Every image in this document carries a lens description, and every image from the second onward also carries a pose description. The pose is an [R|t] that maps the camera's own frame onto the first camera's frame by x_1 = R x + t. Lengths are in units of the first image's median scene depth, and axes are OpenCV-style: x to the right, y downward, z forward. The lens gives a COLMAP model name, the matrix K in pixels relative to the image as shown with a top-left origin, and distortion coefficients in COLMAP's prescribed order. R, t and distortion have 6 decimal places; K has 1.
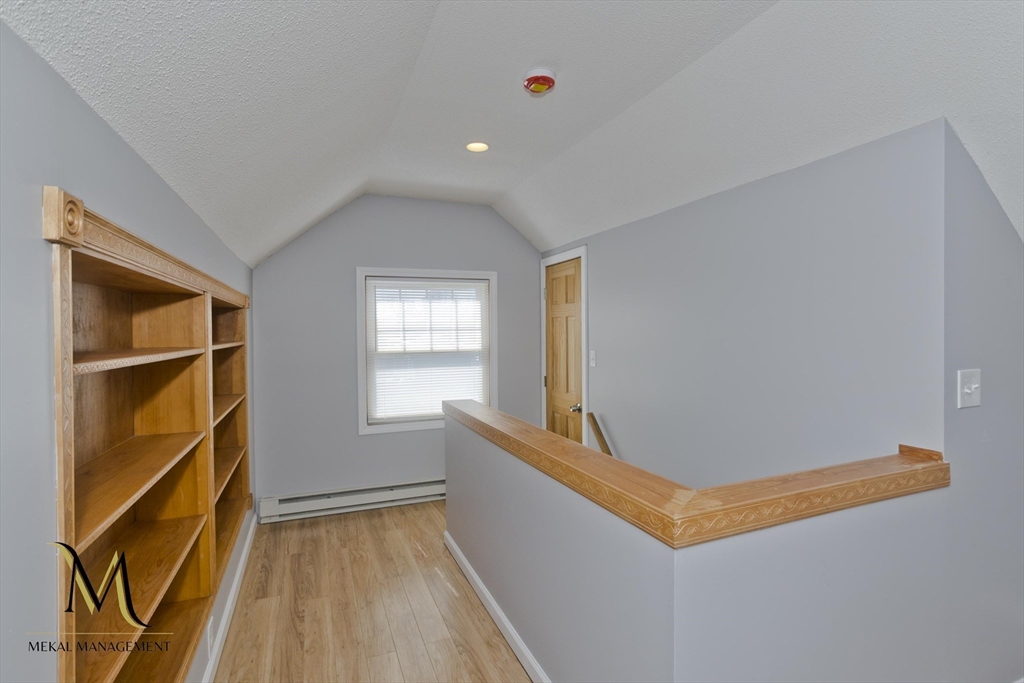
lens RADIAL K [[487.9, 0, 514.5], [0, 487.9, 336.8], [0, 0, 1]] dist [-0.045060, 0.025568]
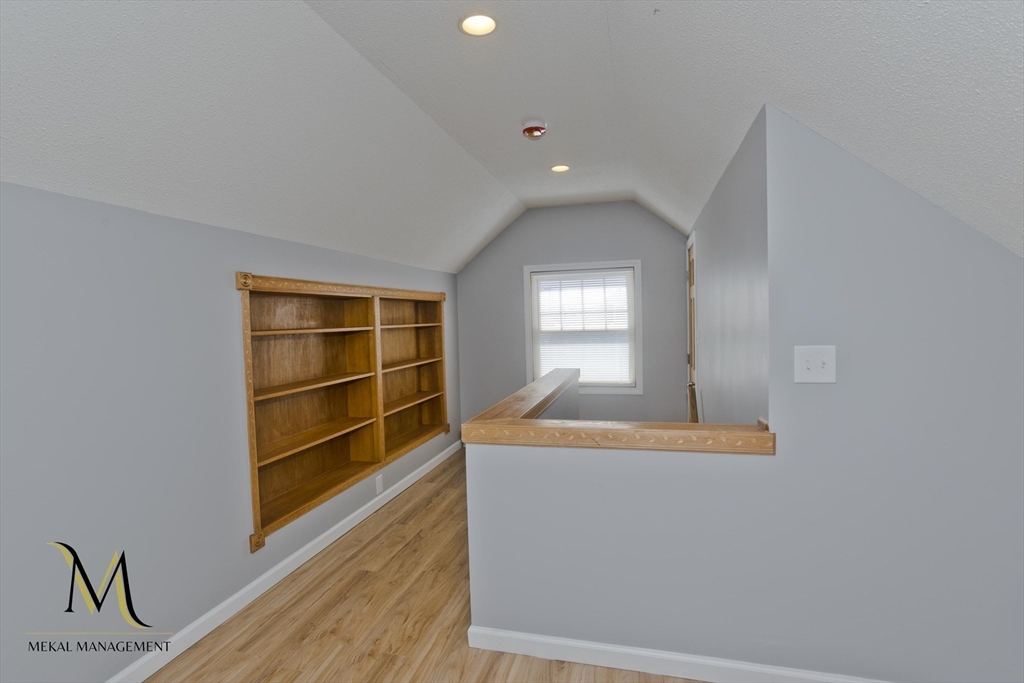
lens RADIAL K [[487.9, 0, 515.4], [0, 487.9, 339.4], [0, 0, 1]] dist [-0.045060, 0.025568]
pose [[0.799594, 0.014089, -0.600375, 0.435978], [0.011584, 0.999177, 0.038876, 0.003027], [0.600429, -0.038039, 0.798773, -0.072874]]
